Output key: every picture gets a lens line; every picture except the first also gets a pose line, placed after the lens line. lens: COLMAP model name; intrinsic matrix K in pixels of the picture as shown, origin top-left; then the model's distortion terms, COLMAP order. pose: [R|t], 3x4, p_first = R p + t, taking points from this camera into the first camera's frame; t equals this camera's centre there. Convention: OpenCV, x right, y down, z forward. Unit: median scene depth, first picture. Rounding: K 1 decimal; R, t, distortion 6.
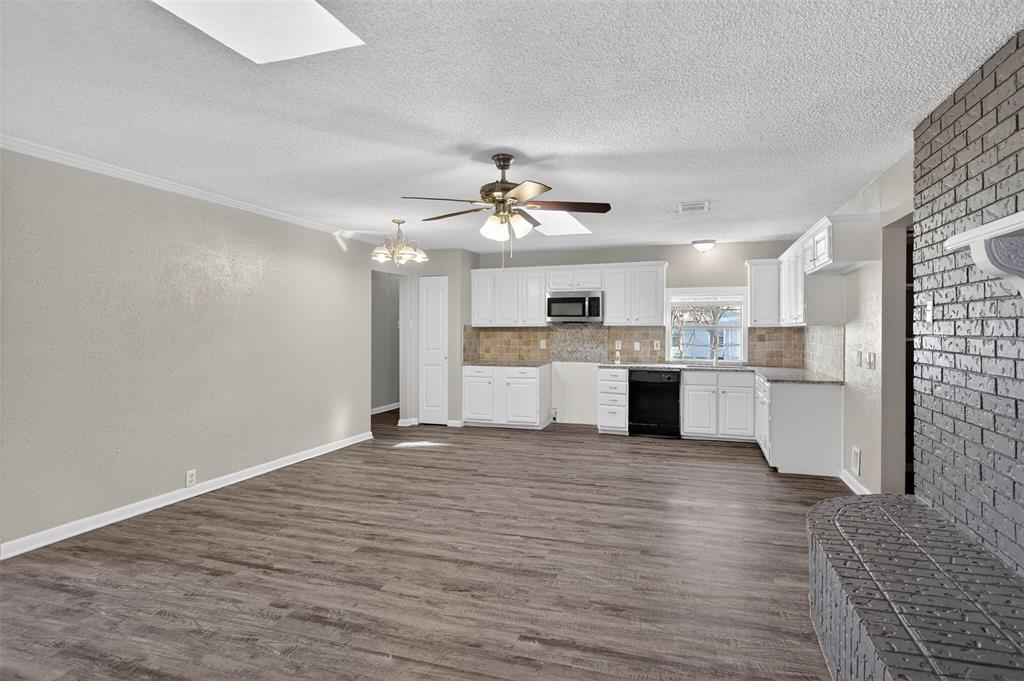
lens RADIAL K [[543.1, 0, 522.4], [0, 543.1, 330.9], [0, 0, 1]] dist [-0.001532, 0.000521]
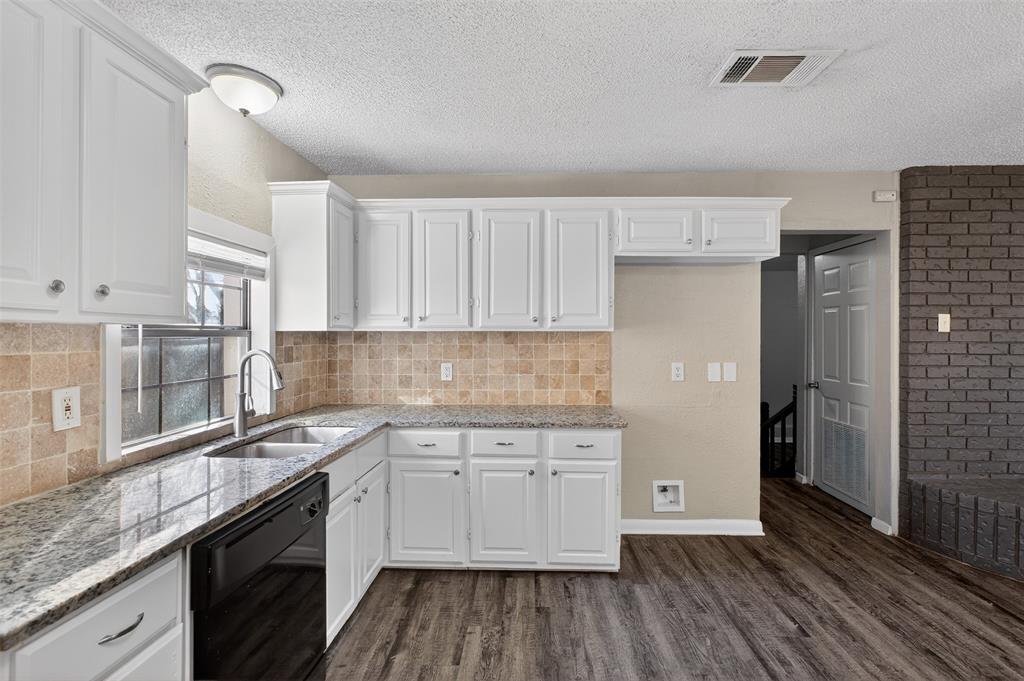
lens RADIAL K [[465.7, 0, 521.0], [0, 465.7, 332.8], [0, 0, 1]] dist [-0.007359, 0.002319]
pose [[-0.281322, -0.001930, 0.959612, 0.003061], [0.000568, 0.999997, 0.002177, -0.007192], [-0.959613, 0.001157, -0.281320, 1.013360]]
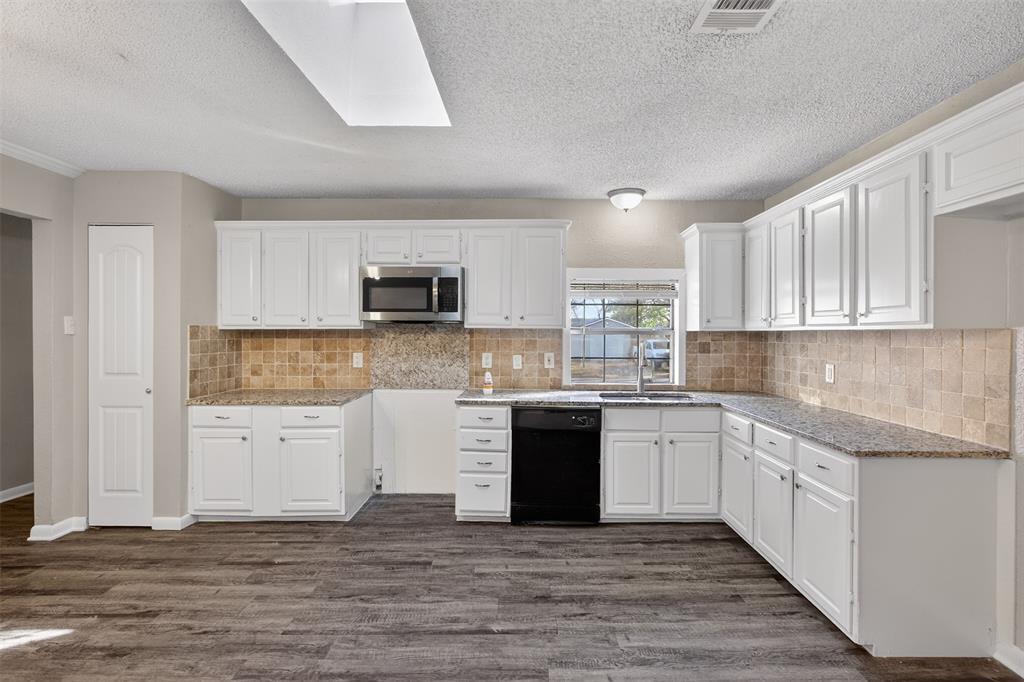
lens RADIAL K [[465.7, 0, 522.0], [0, 465.7, 333.9], [0, 0, 1]] dist [-0.007359, 0.002319]
pose [[0.952193, 0.000705, 0.305498, 0.065256], [-0.000698, 1.000000, -0.000131, -0.004023], [-0.305498, -0.000088, 0.952193, 0.587020]]
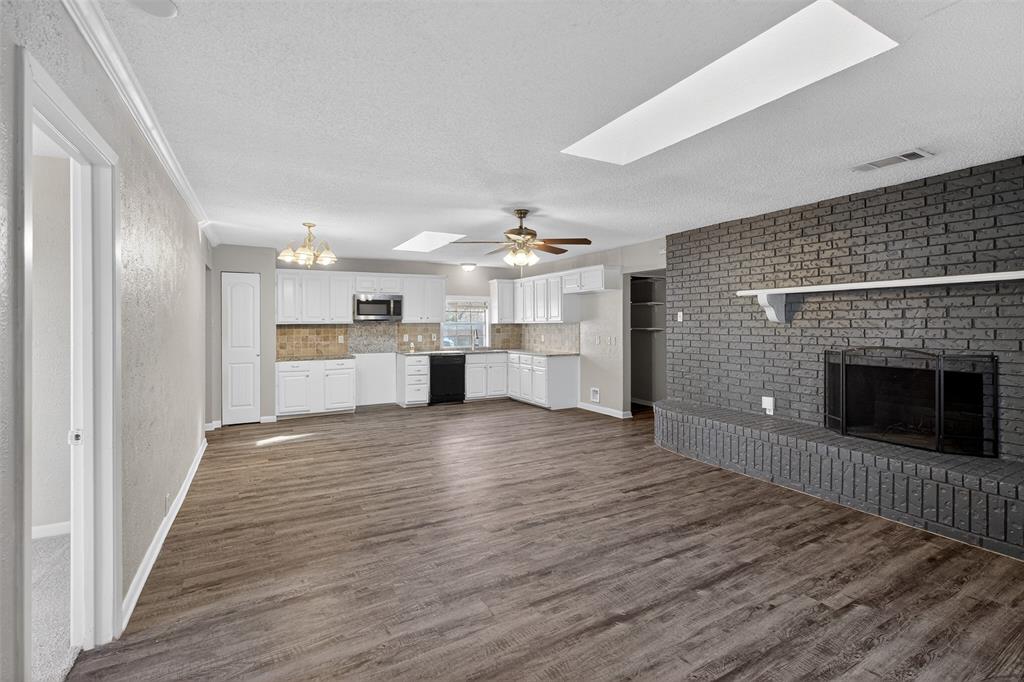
lens RADIAL K [[465.7, 0, 522.8], [0, 465.7, 325.3], [0, 0, 1]] dist [-0.007359, 0.002319]
pose [[0.674505, -0.005271, 0.738251, -0.529864], [0.007939, 0.999968, -0.000114, -0.001868], [-0.738228, 0.005938, 0.674526, 0.070670]]
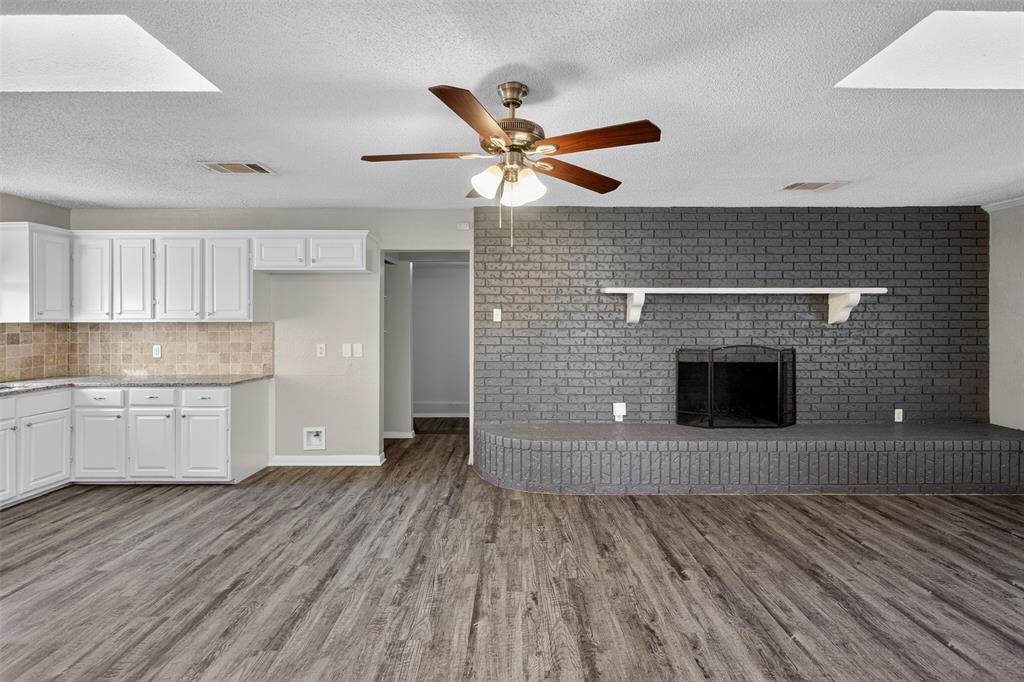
lens RADIAL K [[465.7, 0, 524.1], [0, 465.7, 321.5], [0, 0, 1]] dist [-0.007359, 0.002319]
pose [[-0.312194, 0.002993, 0.950014, -0.335578], [0.004167, 0.999990, -0.001781, -0.005354], [-0.950009, 0.003403, -0.312203, 0.634849]]
